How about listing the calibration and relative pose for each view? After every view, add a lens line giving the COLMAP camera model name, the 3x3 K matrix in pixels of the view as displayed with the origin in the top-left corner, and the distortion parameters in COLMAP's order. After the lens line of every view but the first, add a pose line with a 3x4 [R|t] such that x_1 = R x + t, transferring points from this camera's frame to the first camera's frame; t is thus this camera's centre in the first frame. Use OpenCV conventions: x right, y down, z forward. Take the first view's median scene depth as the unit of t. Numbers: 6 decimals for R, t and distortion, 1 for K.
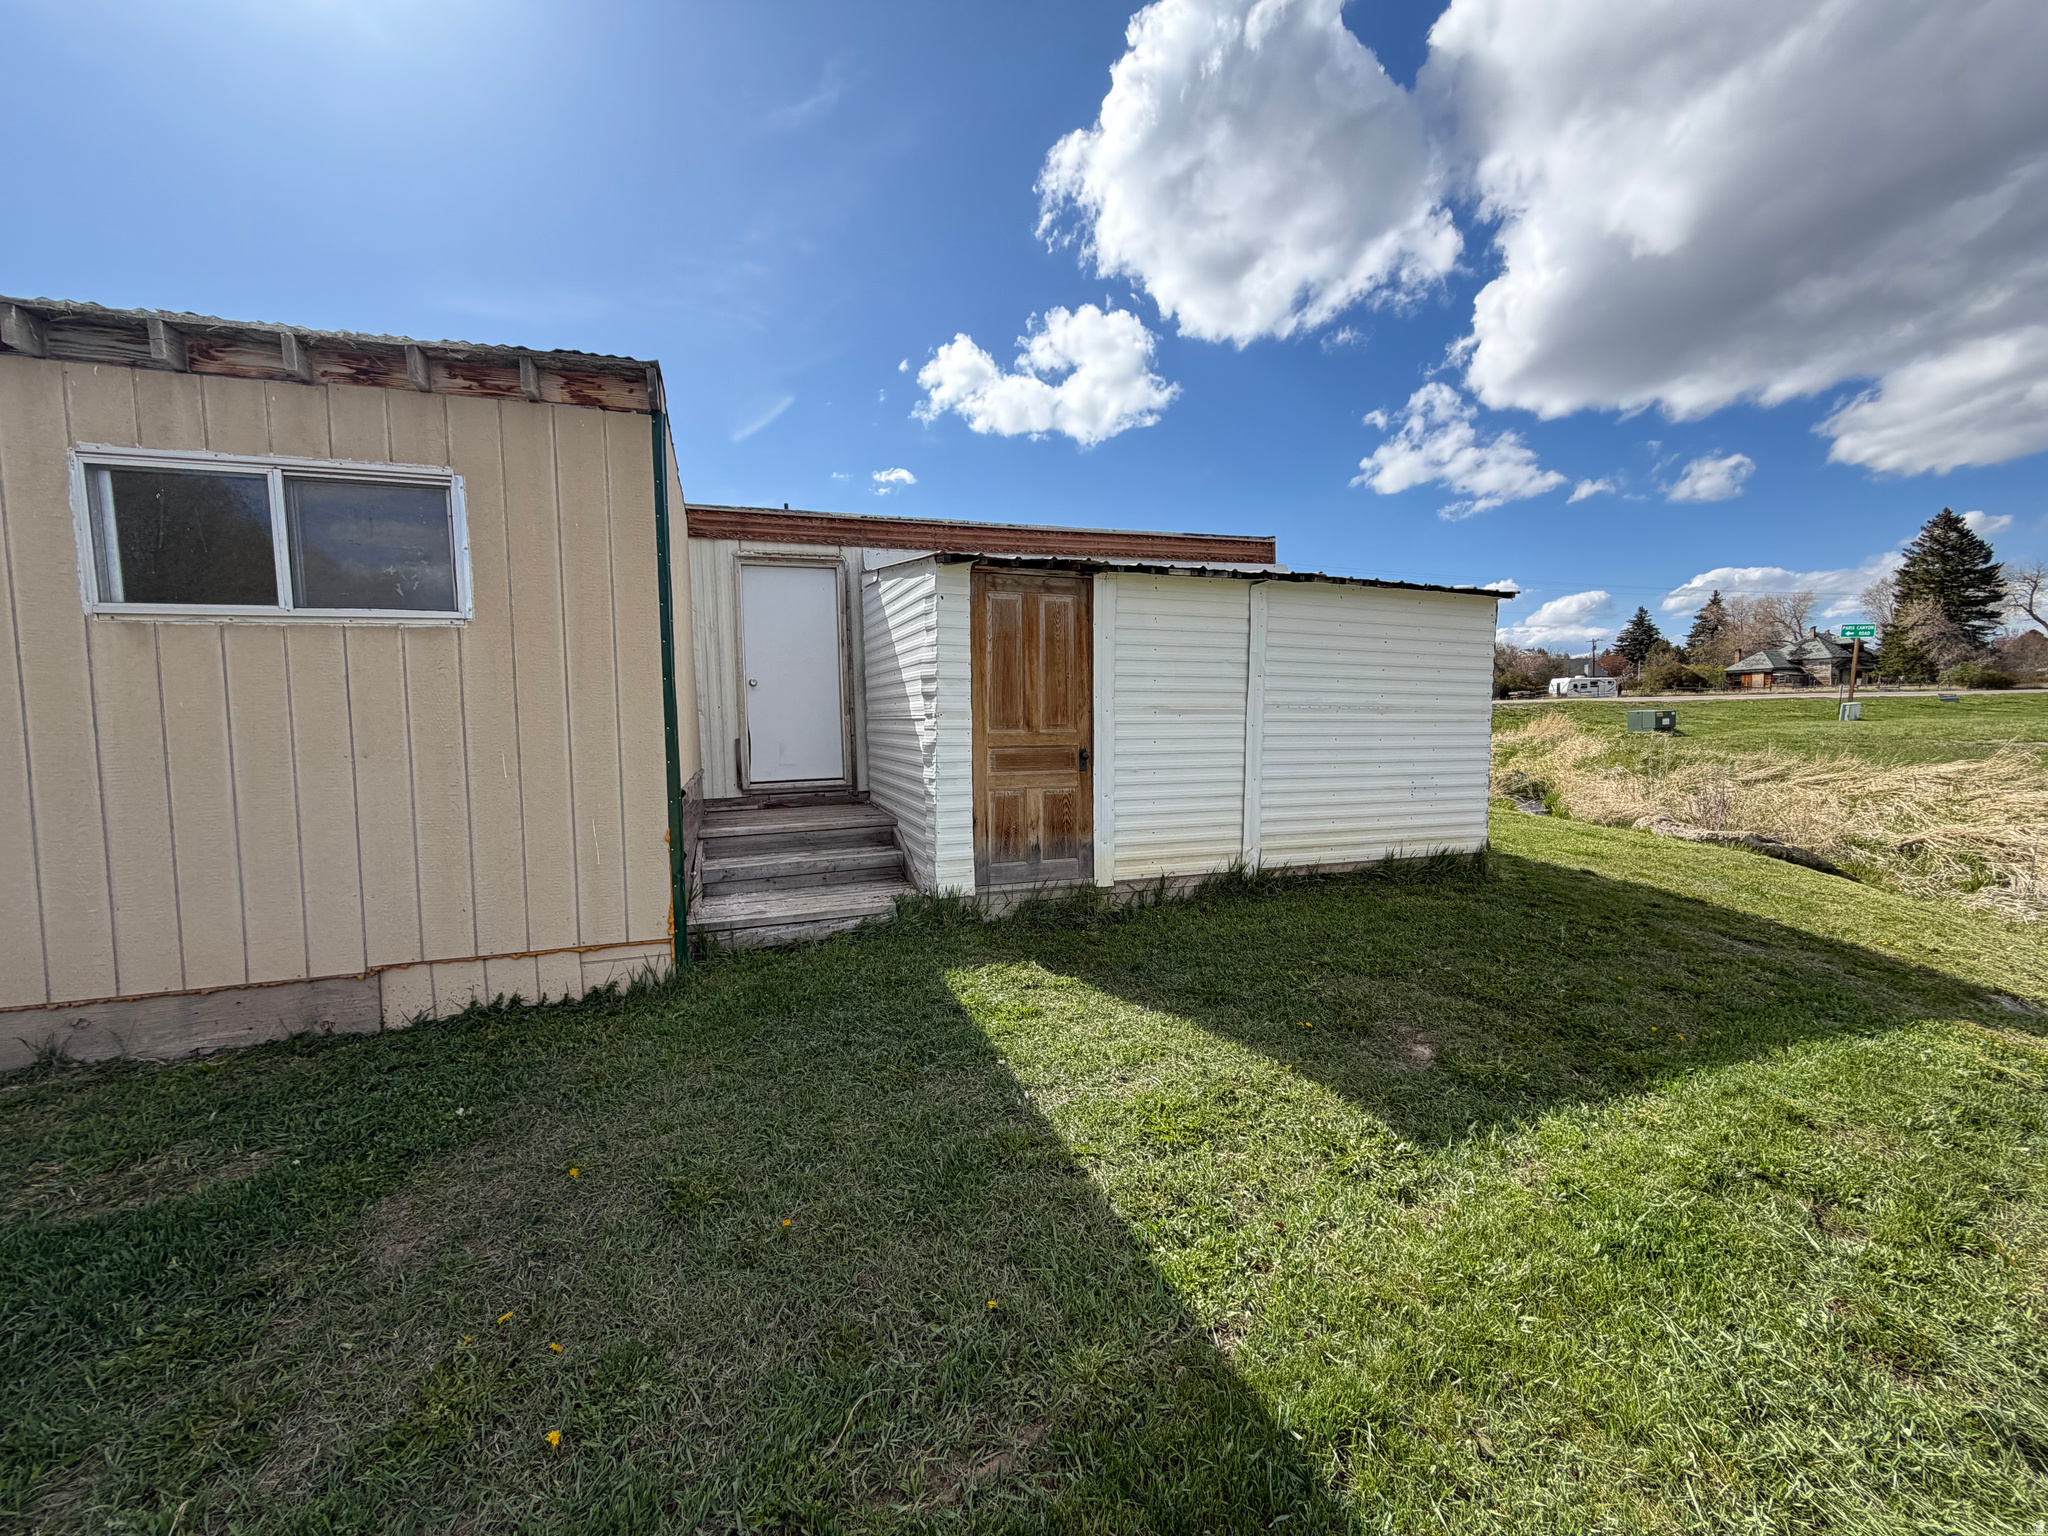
lens RADIAL K [[831.9, 0, 1022.9], [0, 831.9, 734.9], [0, 0, 1]] dist [-0.000406, 0.000047]
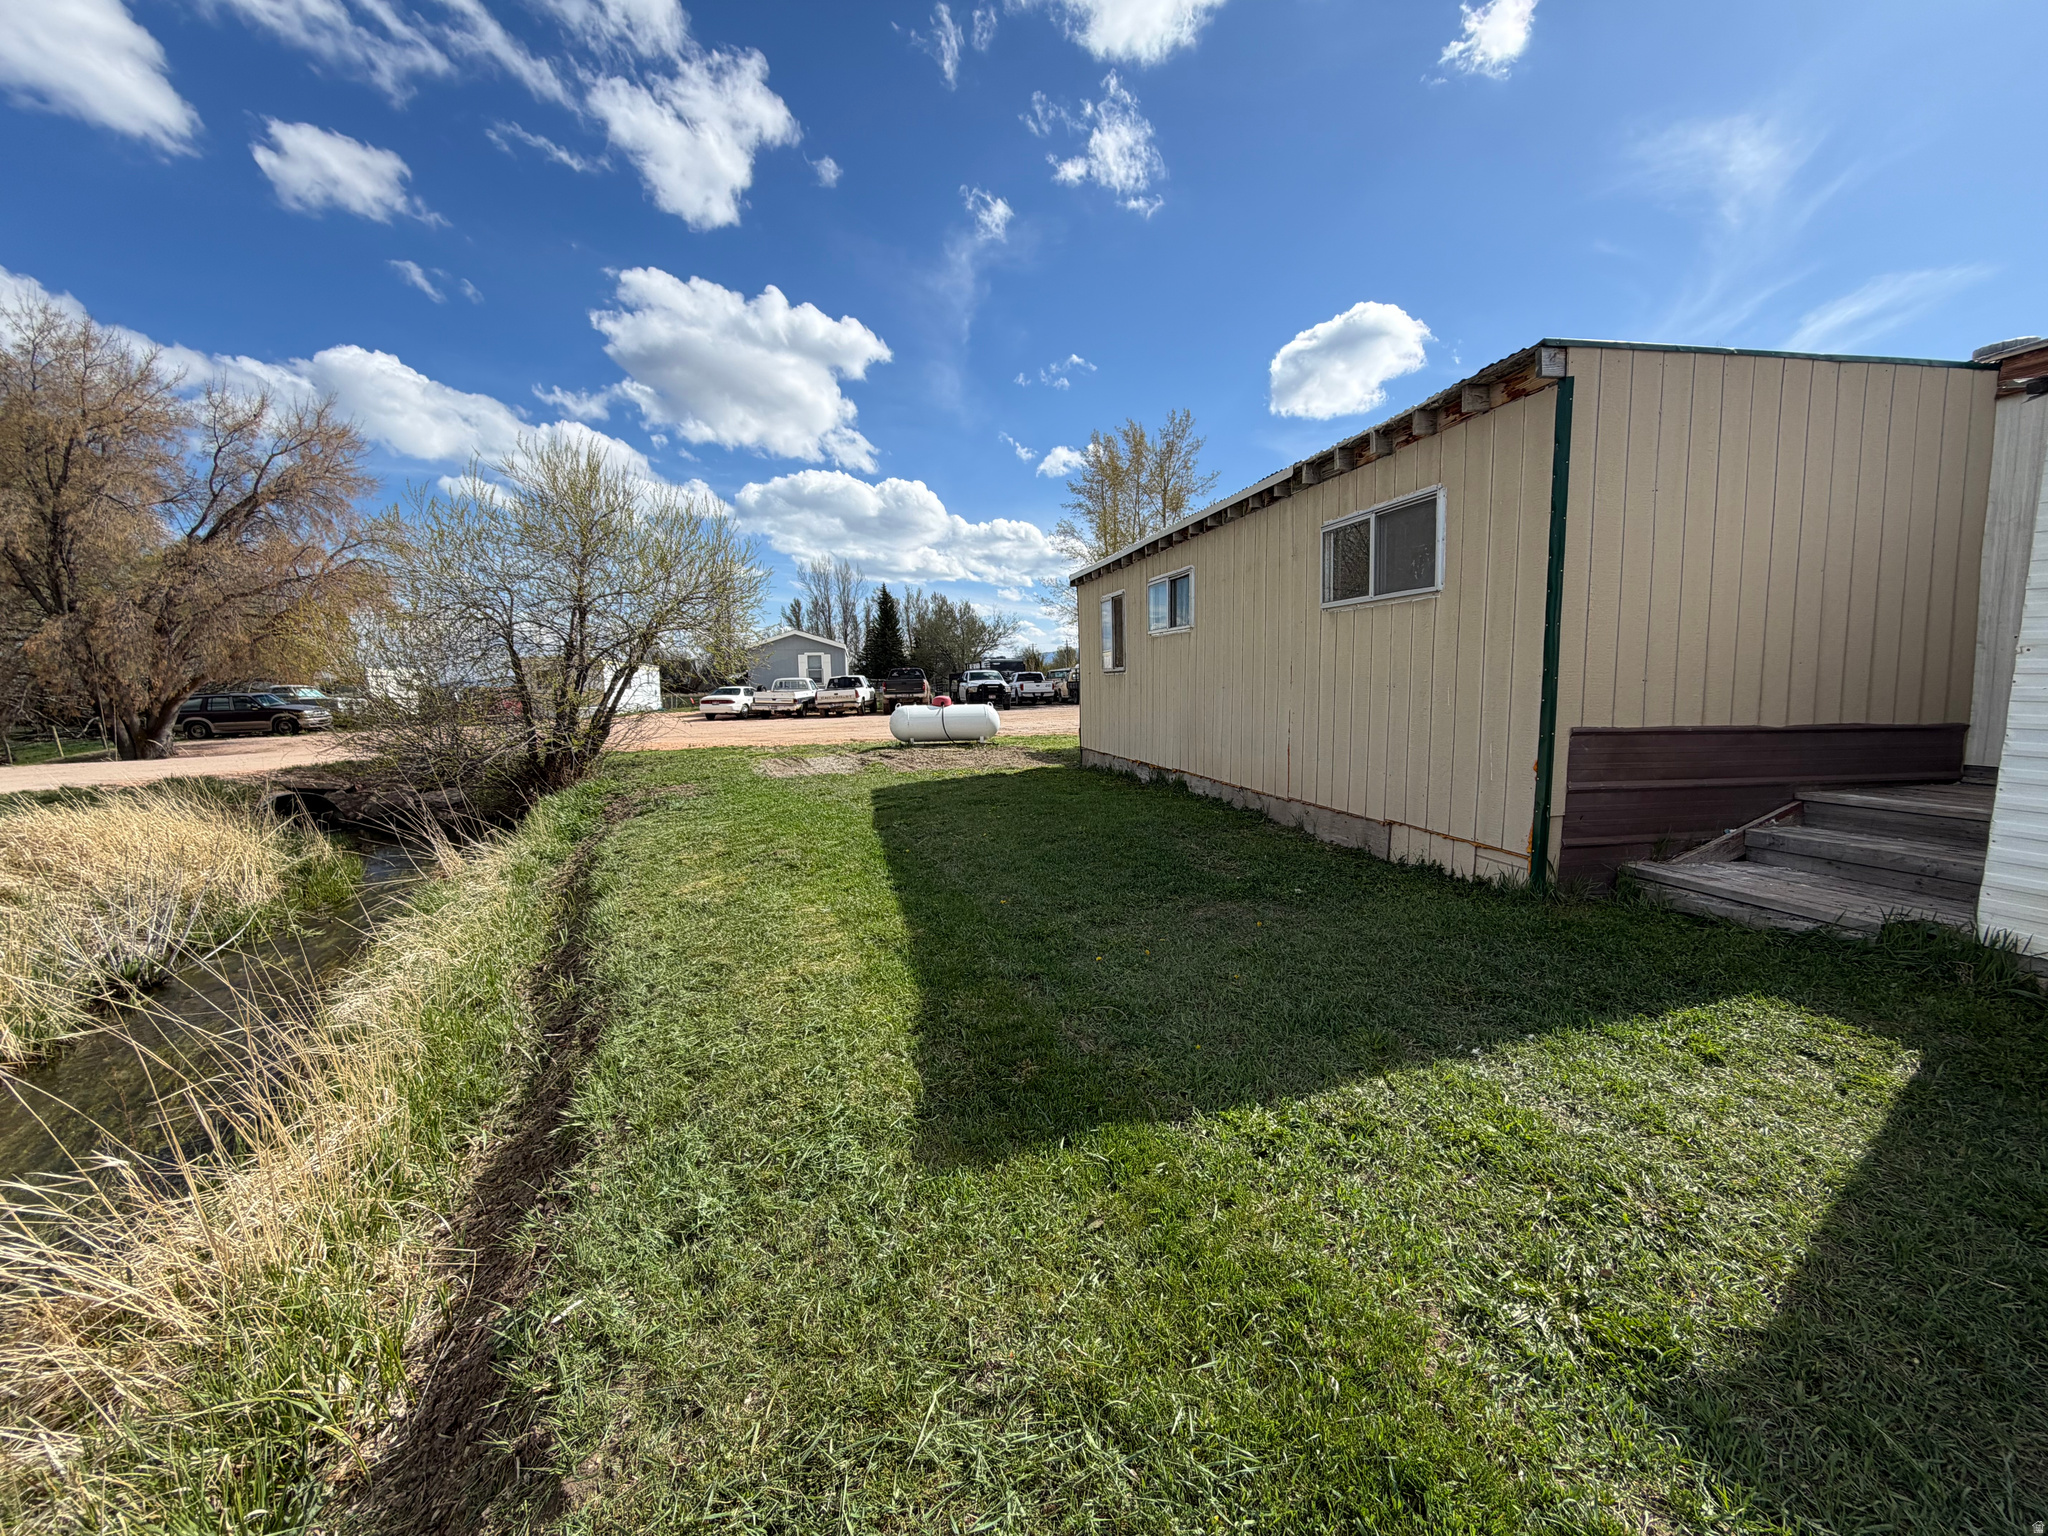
lens RADIAL K [[831.9, 0, 1022.9], [0, 831.9, 734.9], [0, 0, 1]] dist [-0.000406, 0.000047]
pose [[-0.129815, 0.086833, -0.987729, 0.836218], [-0.009317, 0.996007, 0.088786, -0.016162], [0.991494, 0.020728, -0.128488, 0.490927]]
